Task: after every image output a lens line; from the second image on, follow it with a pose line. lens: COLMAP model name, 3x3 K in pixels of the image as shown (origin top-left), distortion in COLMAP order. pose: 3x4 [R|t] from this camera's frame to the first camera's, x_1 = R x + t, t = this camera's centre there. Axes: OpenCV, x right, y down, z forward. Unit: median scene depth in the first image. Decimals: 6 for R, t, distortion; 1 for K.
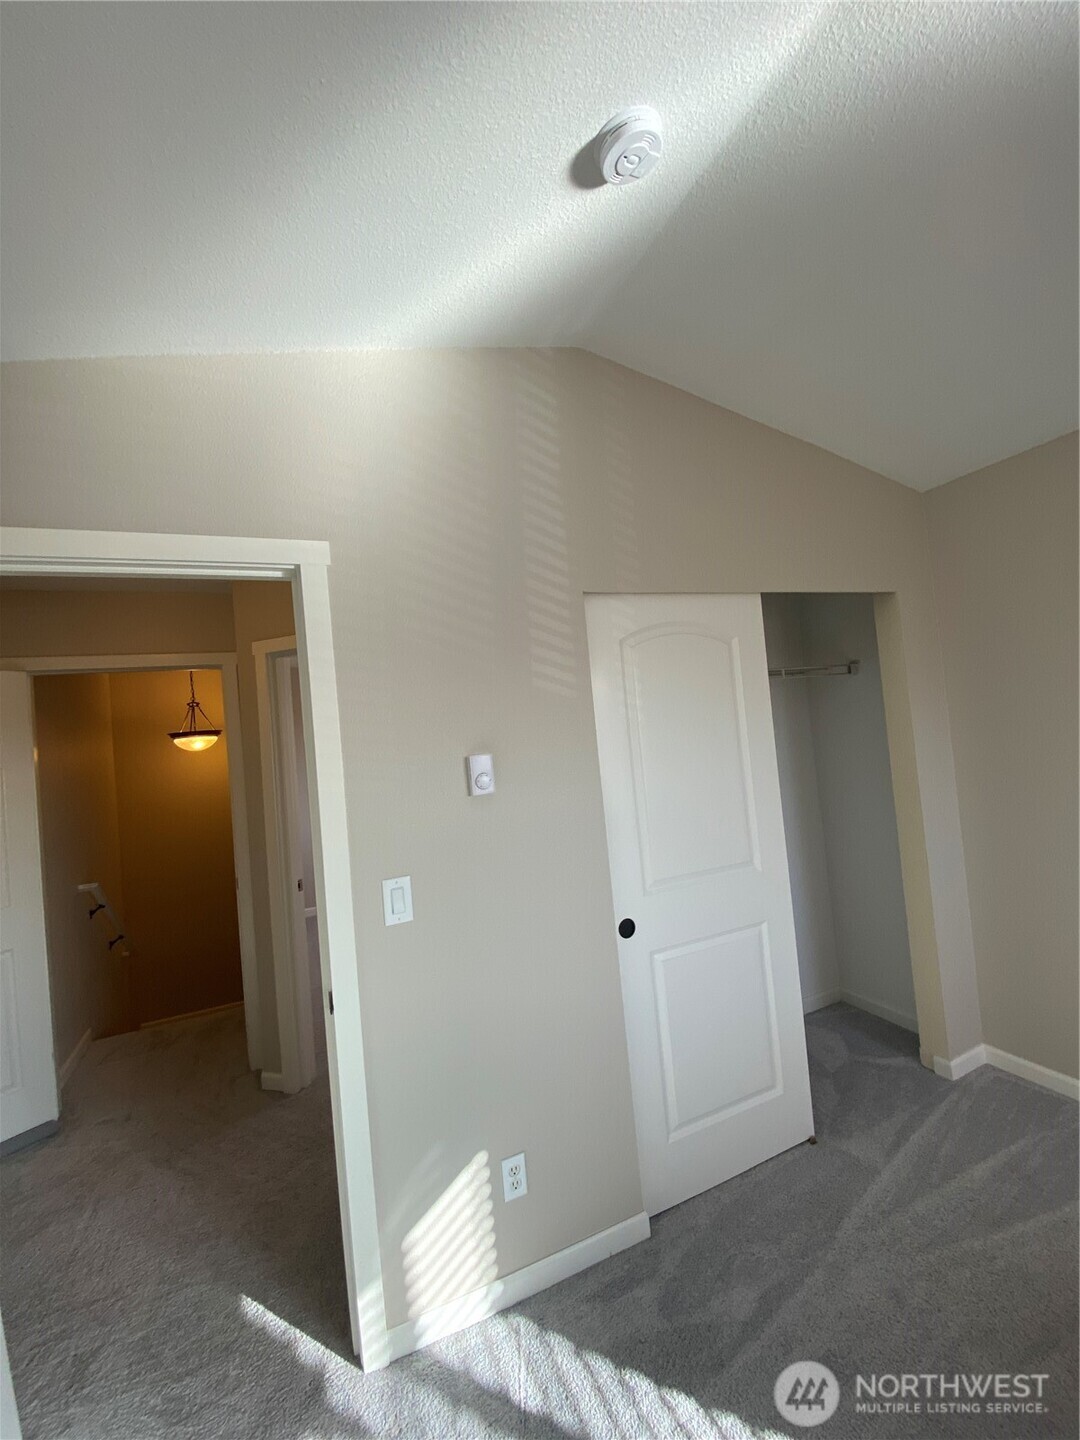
lens RADIAL K [[592.4, 0, 540.0], [0, 592.4, 720.0], [0, 0, 1]] dist [-0.011908, 0.000106]
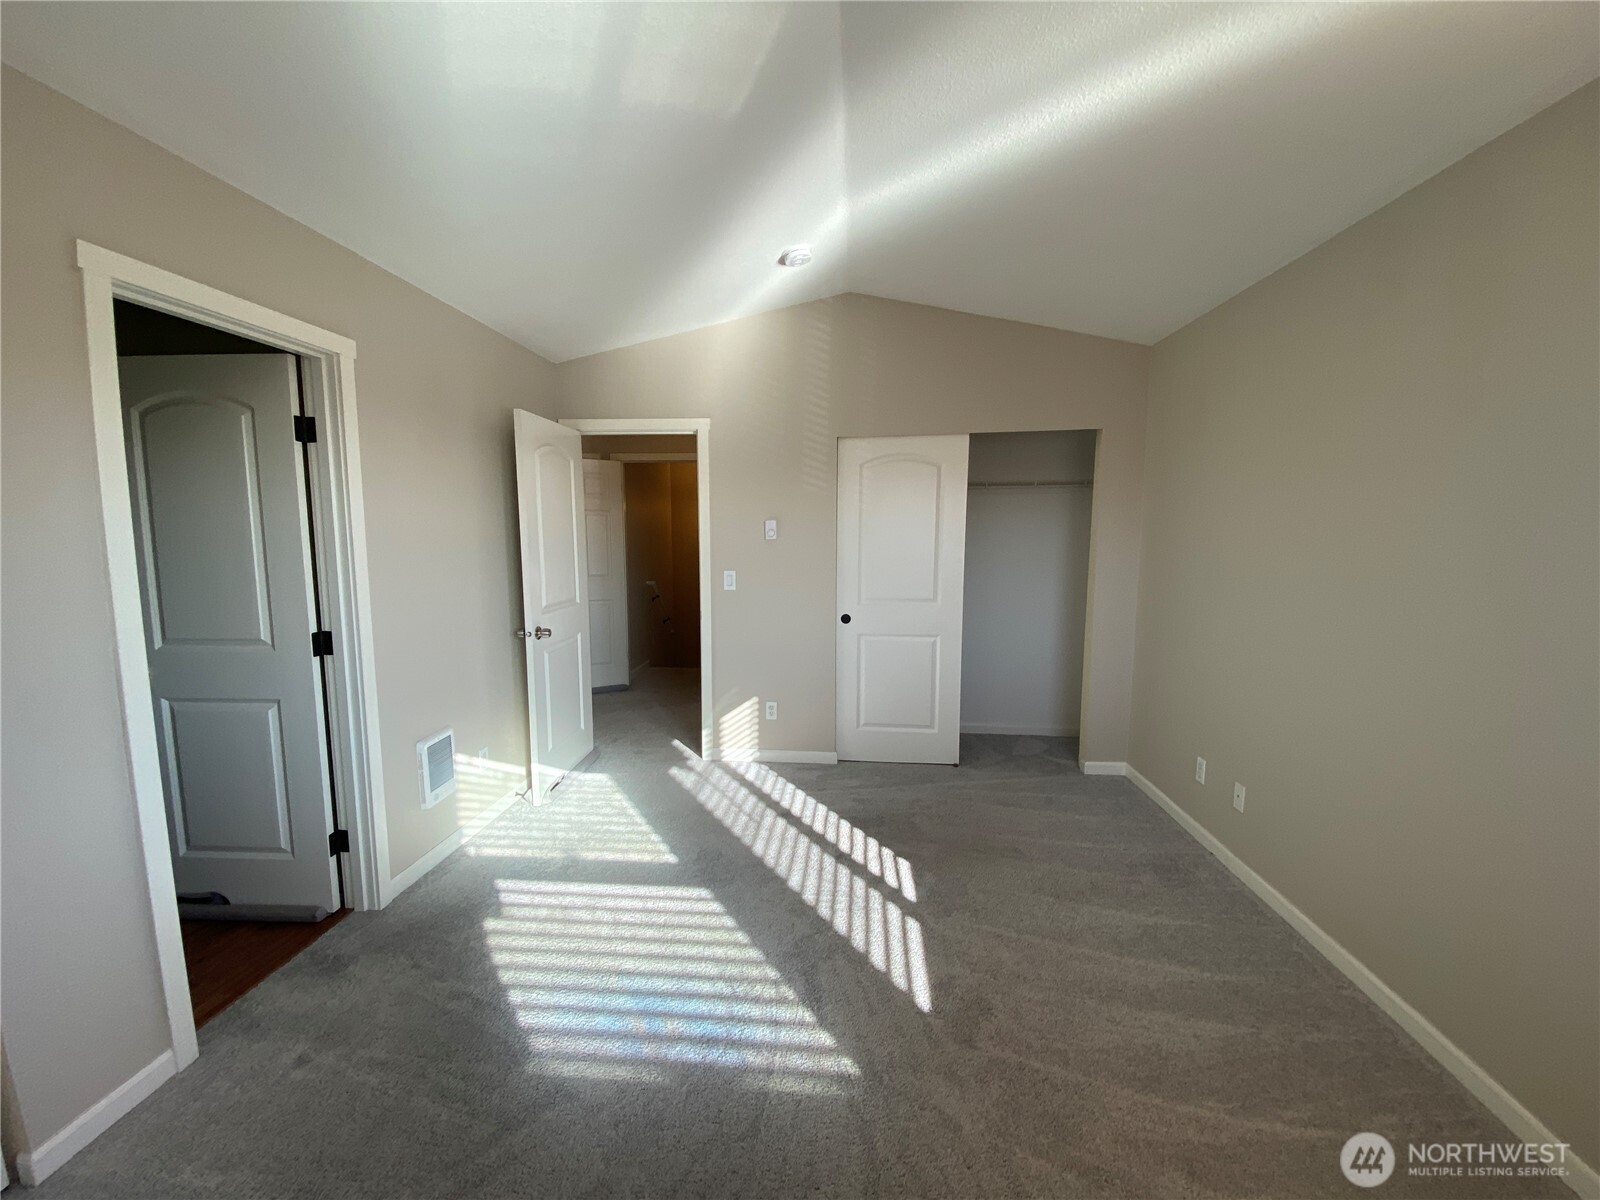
lens RADIAL K [[638.1, 0, 813.0], [0, 638.1, 602.6], [0, 0, 1]] dist [-0.001178, -0.017809]
pose [[0.881137, 0.133586, -0.453599, 0.930385], [-0.056090, 0.982020, 0.180249, -0.062914], [0.469522, -0.133382, 0.872788, -0.795443]]
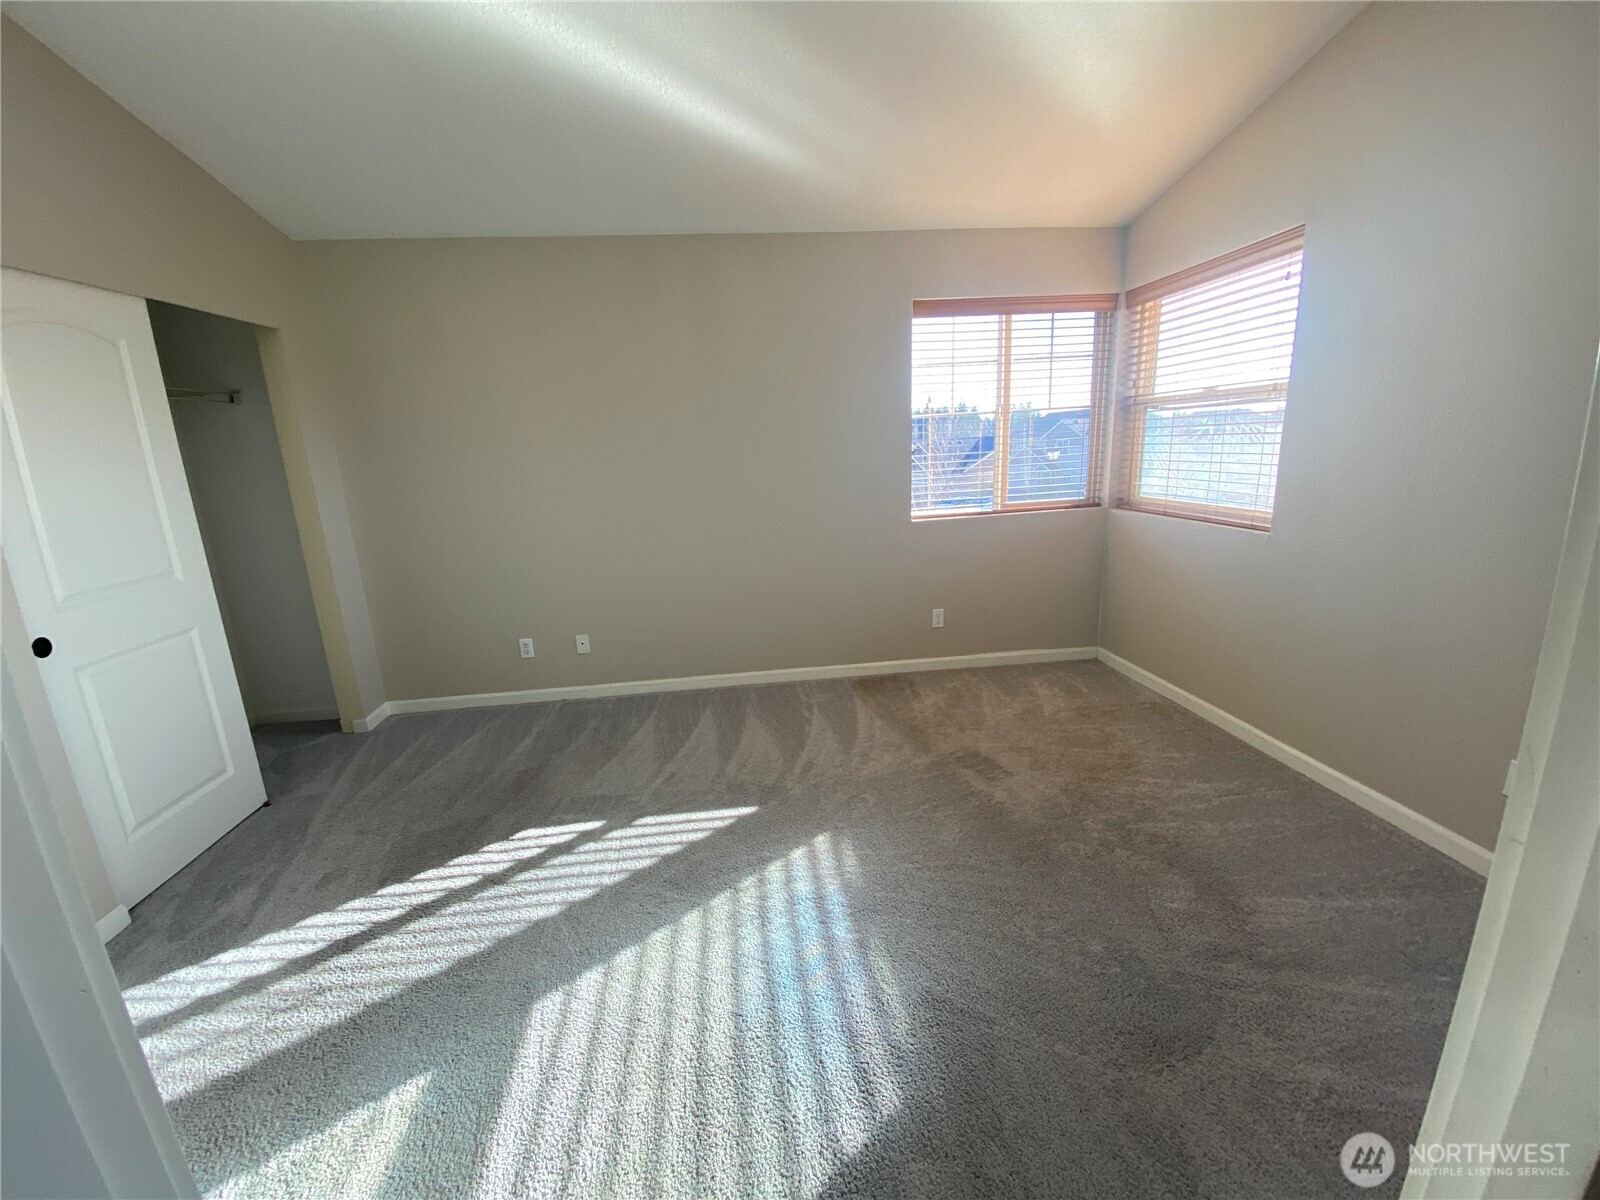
lens RADIAL K [[649.1, 0, 777.1], [0, 649.1, 597.0], [0, 0, 1]] dist [0.024290, -0.018641]
pose [[0.329852, -0.147906, 0.932374, -0.379451], [-0.009920, 0.987053, 0.160090, 0.093844], [-0.943981, -0.062055, 0.324114, -0.382498]]
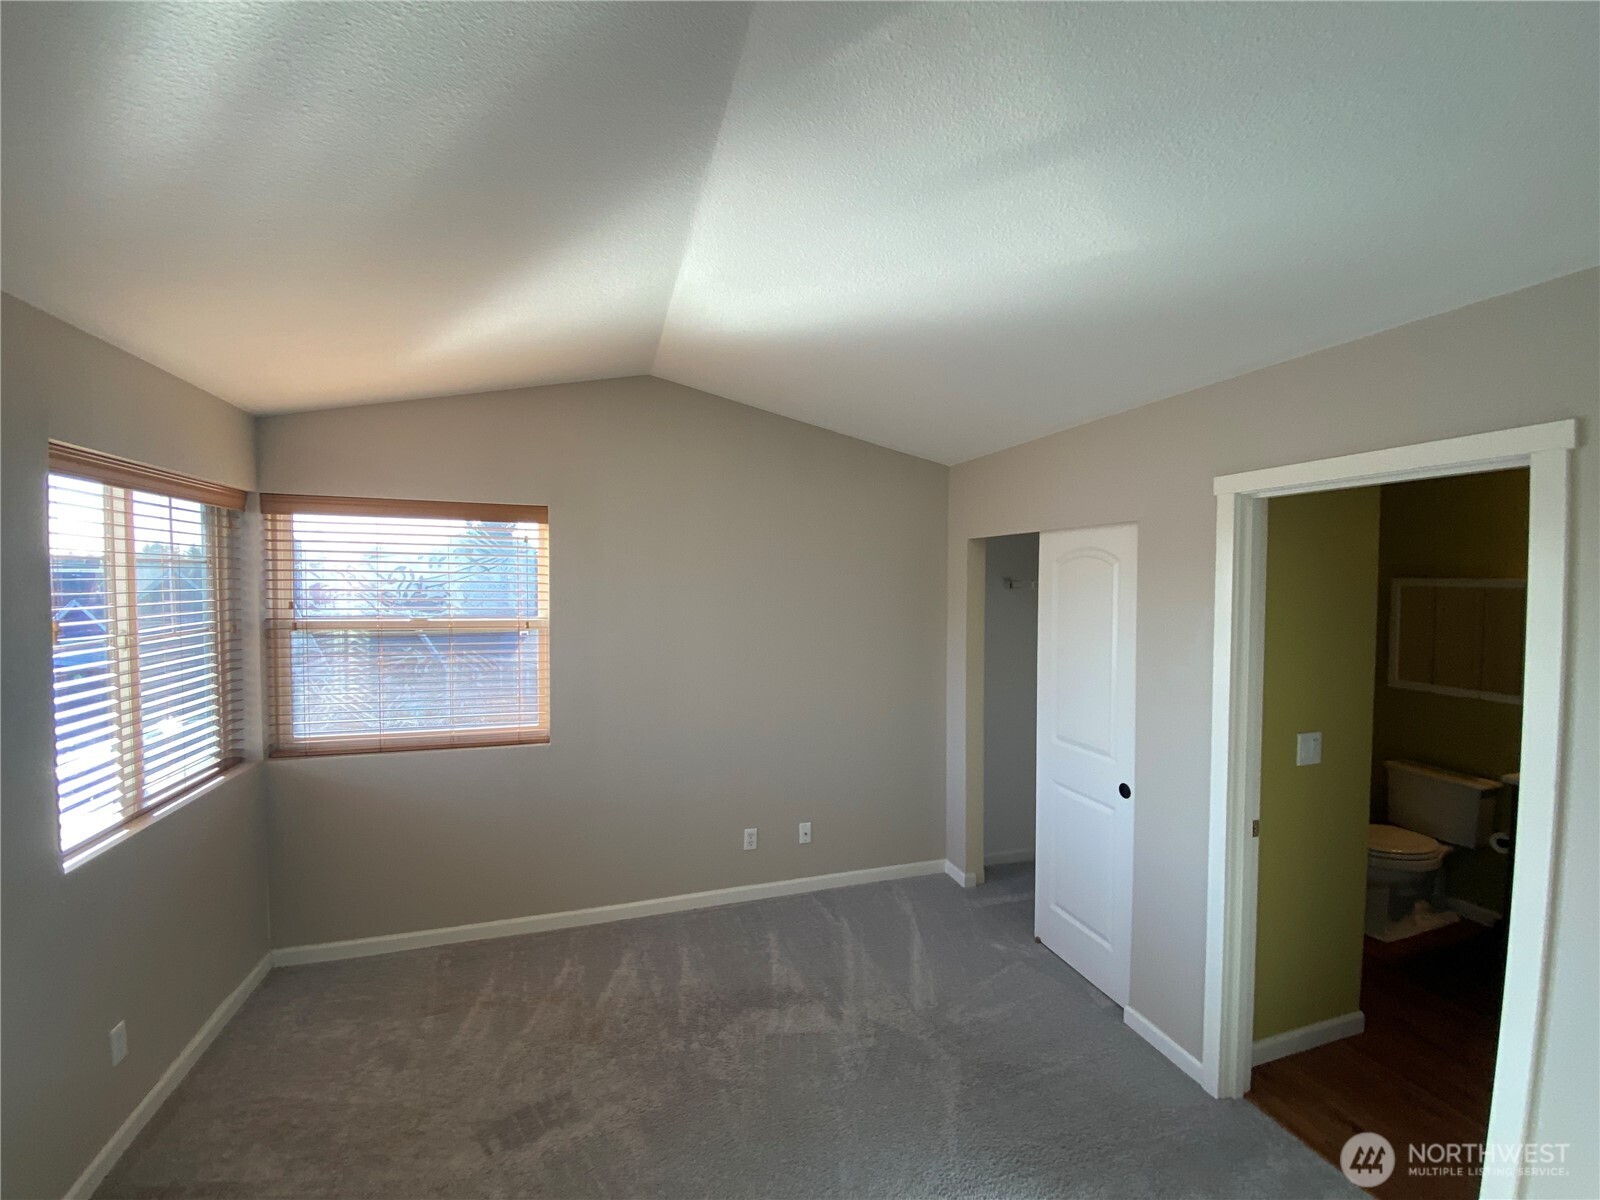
lens RADIAL K [[649.1, 0, 777.1], [0, 649.1, 597.0], [0, 0, 1]] dist [0.024290, -0.018641]
pose [[-0.987483, 0.073355, 0.139632, 0.419930], [0.071816, 0.997289, -0.016041, -0.120726], [-0.140431, -0.005813, -0.990073, 0.605779]]
